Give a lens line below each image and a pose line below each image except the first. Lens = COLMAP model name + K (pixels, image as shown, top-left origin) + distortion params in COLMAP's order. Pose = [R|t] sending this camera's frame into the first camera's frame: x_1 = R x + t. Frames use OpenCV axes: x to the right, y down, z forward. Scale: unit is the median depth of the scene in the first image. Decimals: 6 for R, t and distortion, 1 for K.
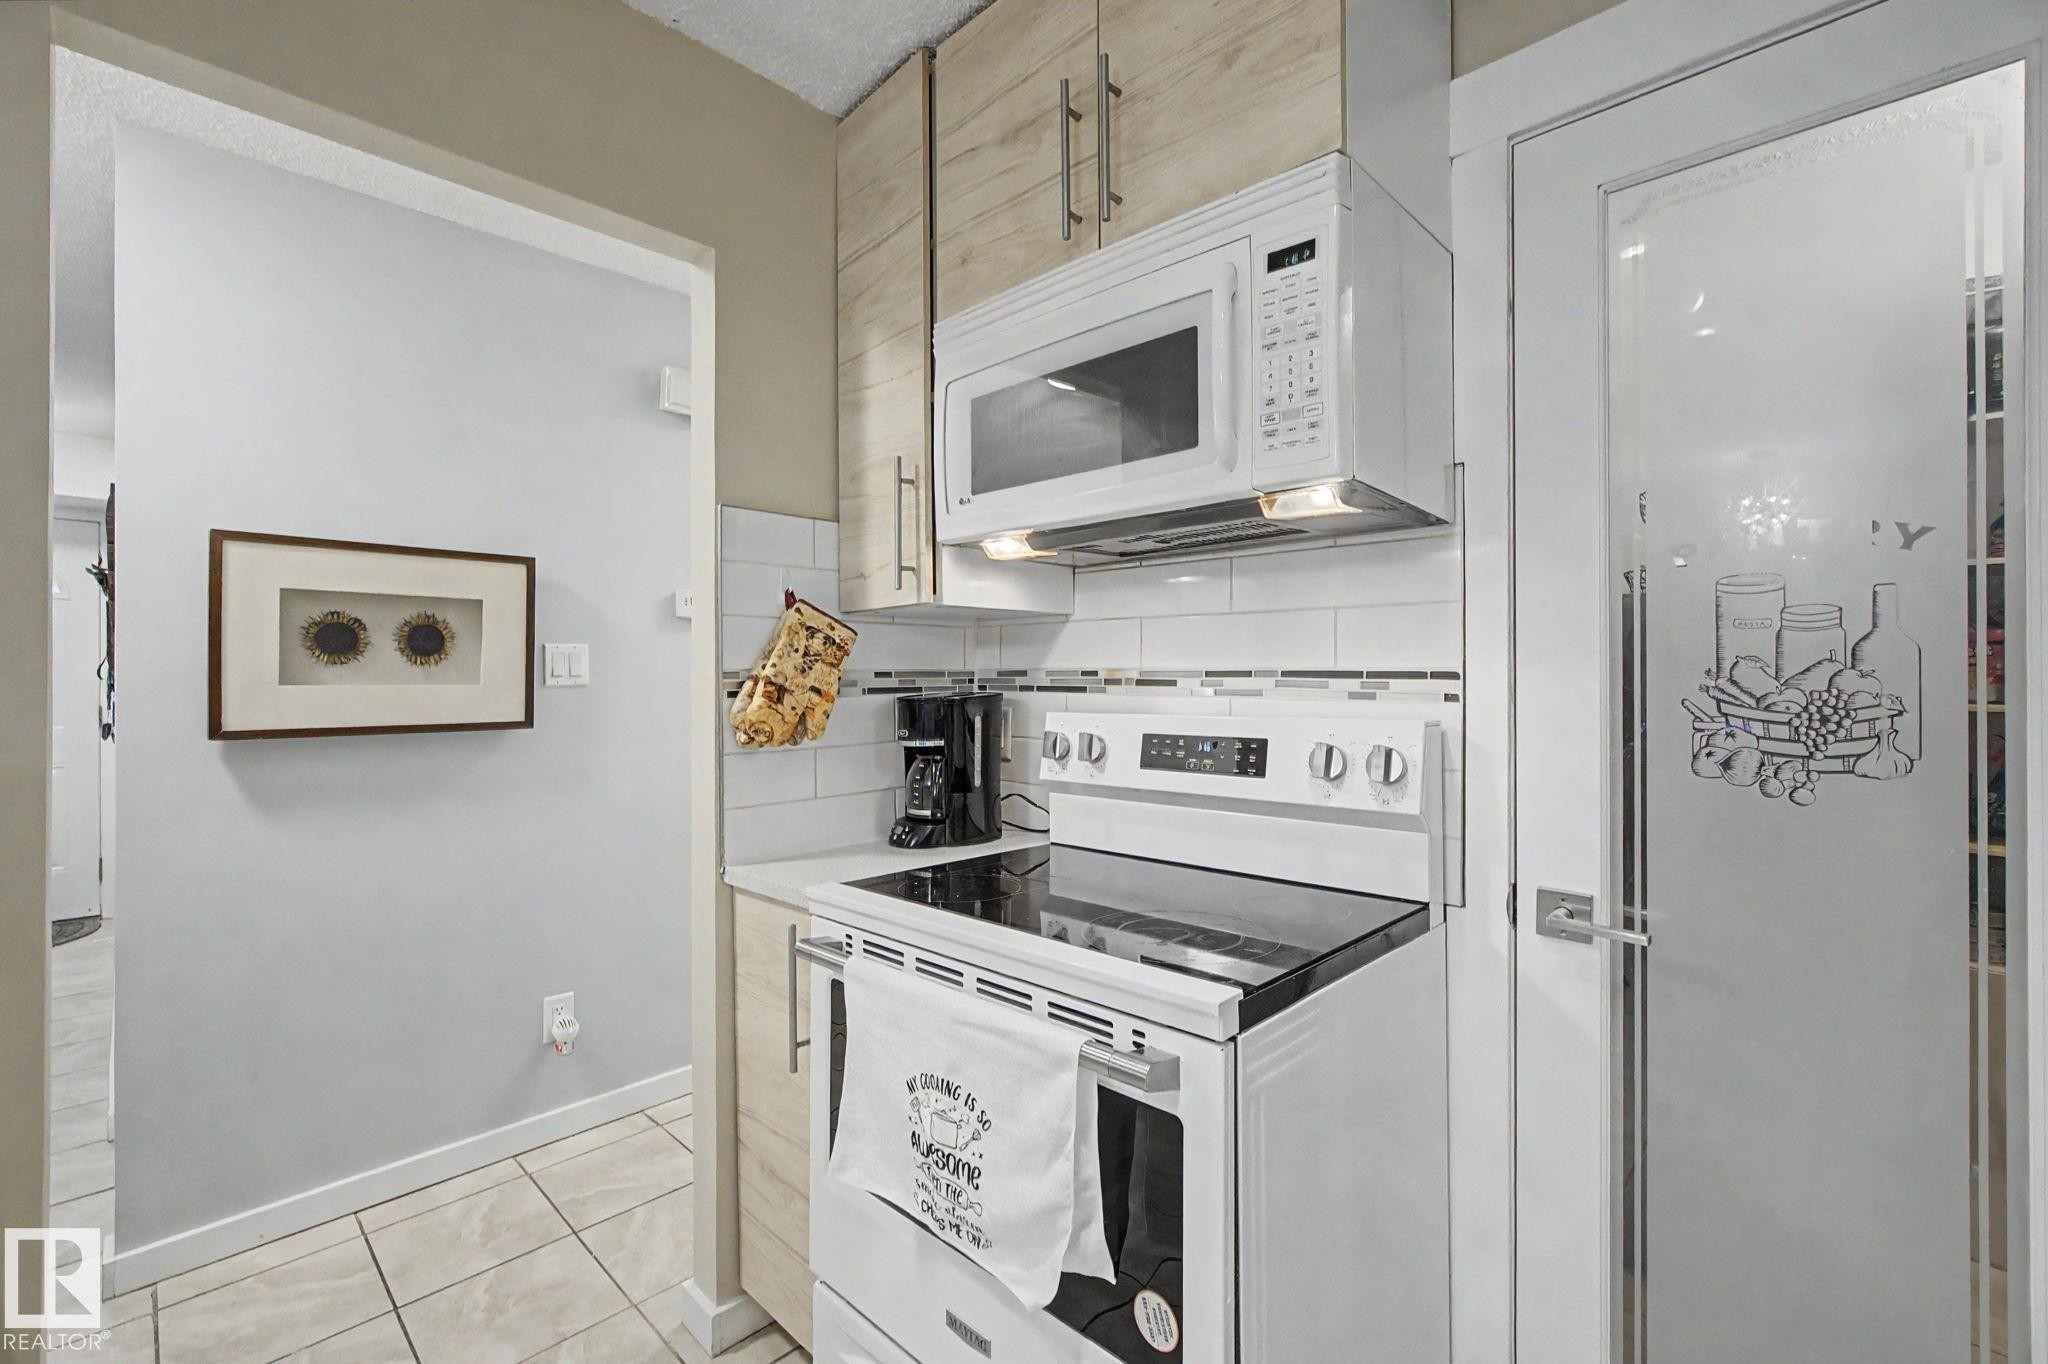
lens RADIAL K [[883.8, 0, 1025.2], [0, 883.8, 671.4], [0, 0, 1]] dist [0.001163, 0.000311]
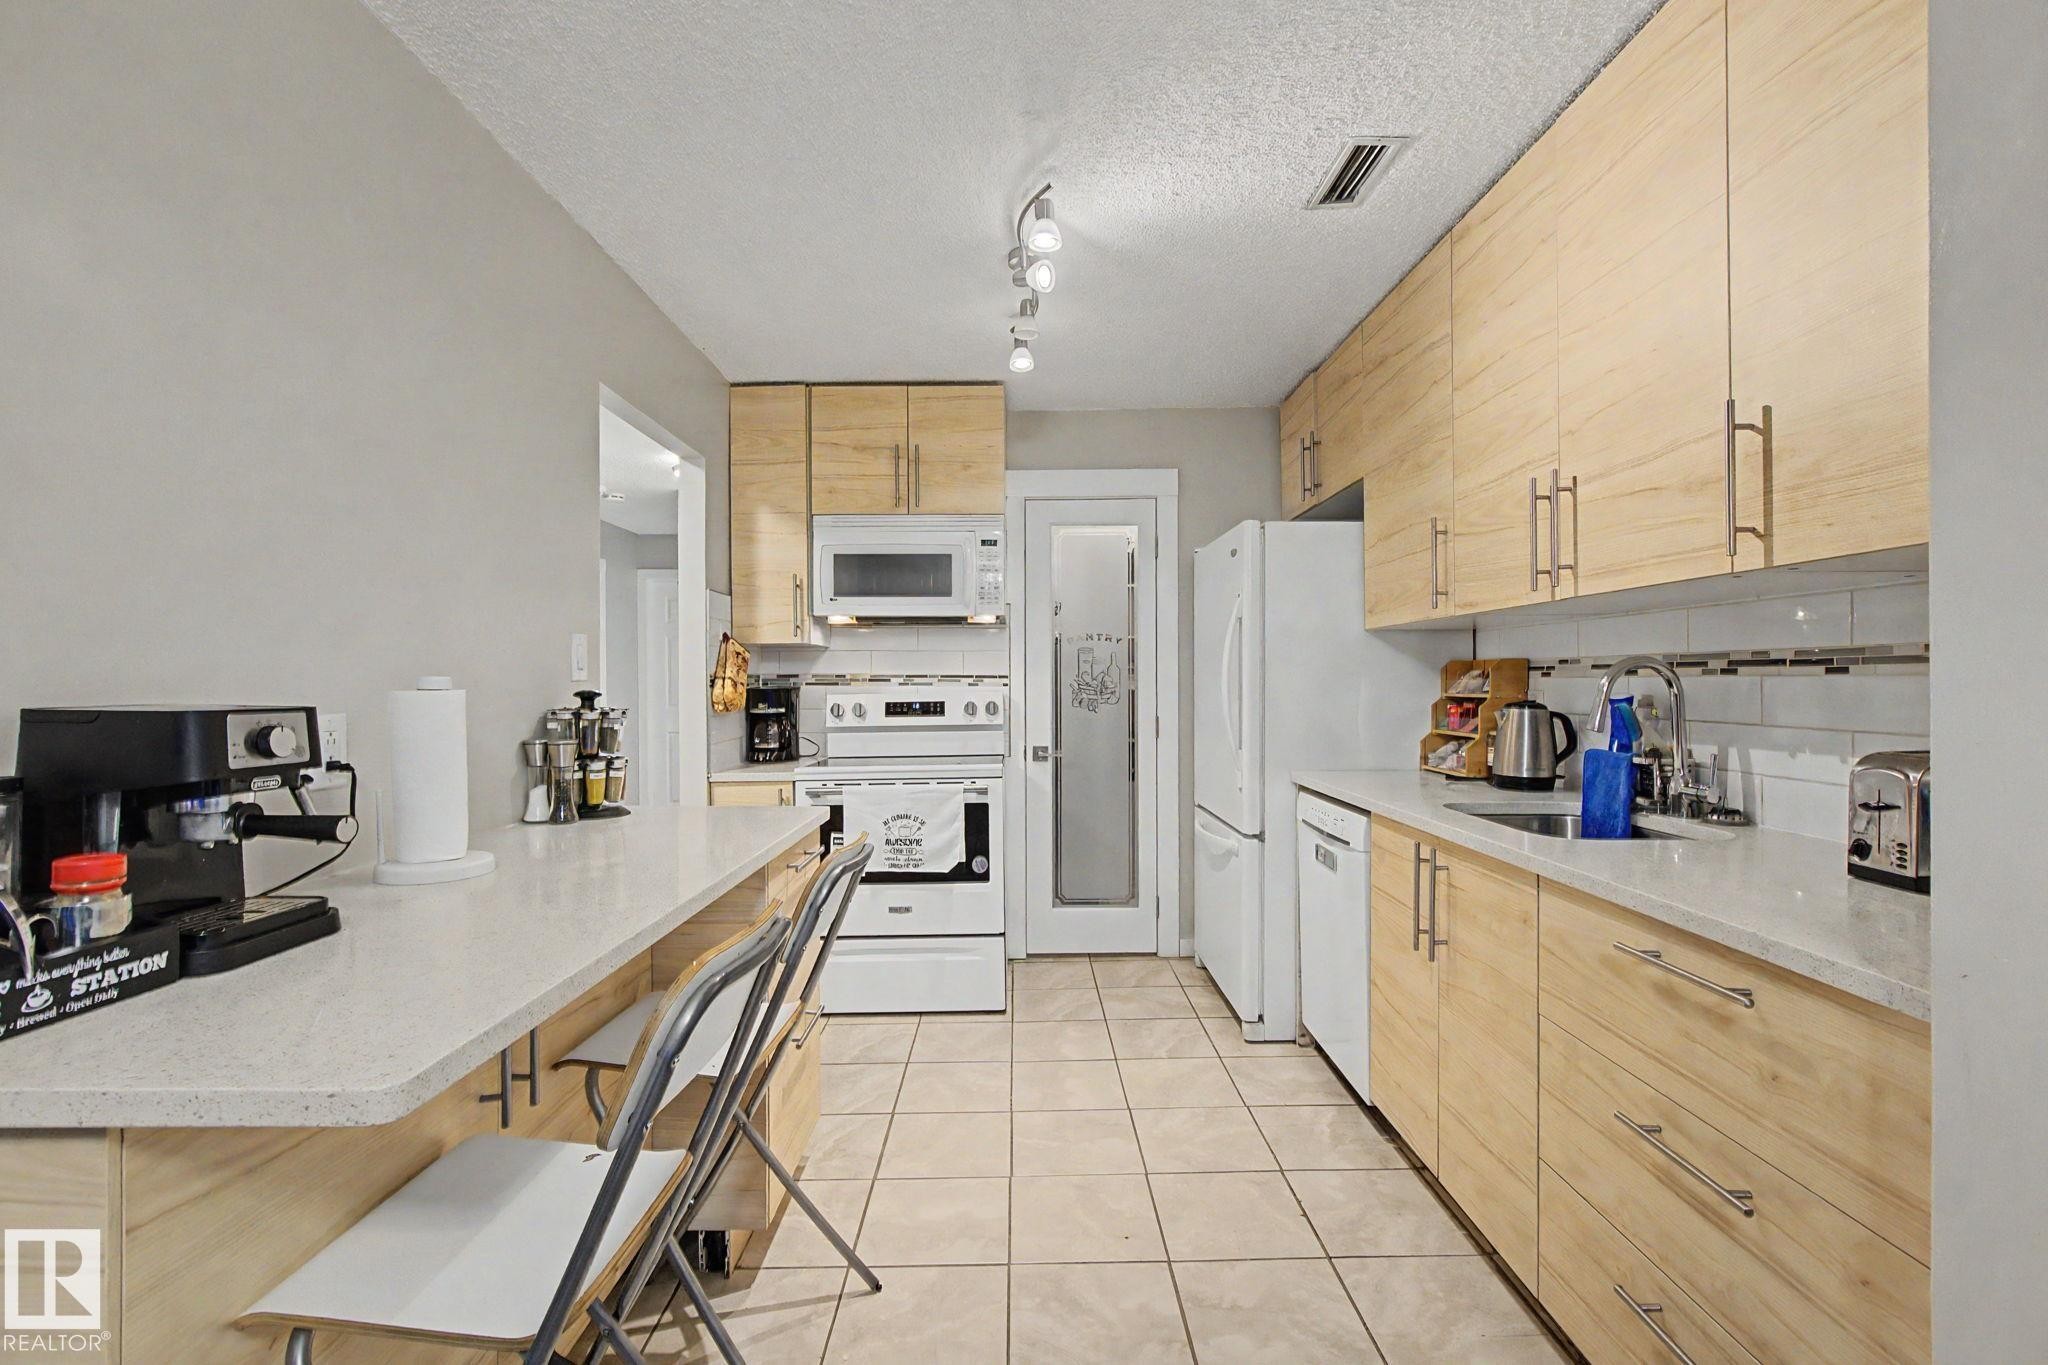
lens RADIAL K [[883.8, 0, 1025.2], [0, 883.8, 671.9], [0, 0, 1]] dist [0.001163, 0.000311]
pose [[0.713047, 0.005691, 0.701093, -1.365485], [-0.002816, 0.999982, -0.005253, 0.003442], [-0.701111, 0.001771, 0.713050, -1.002698]]
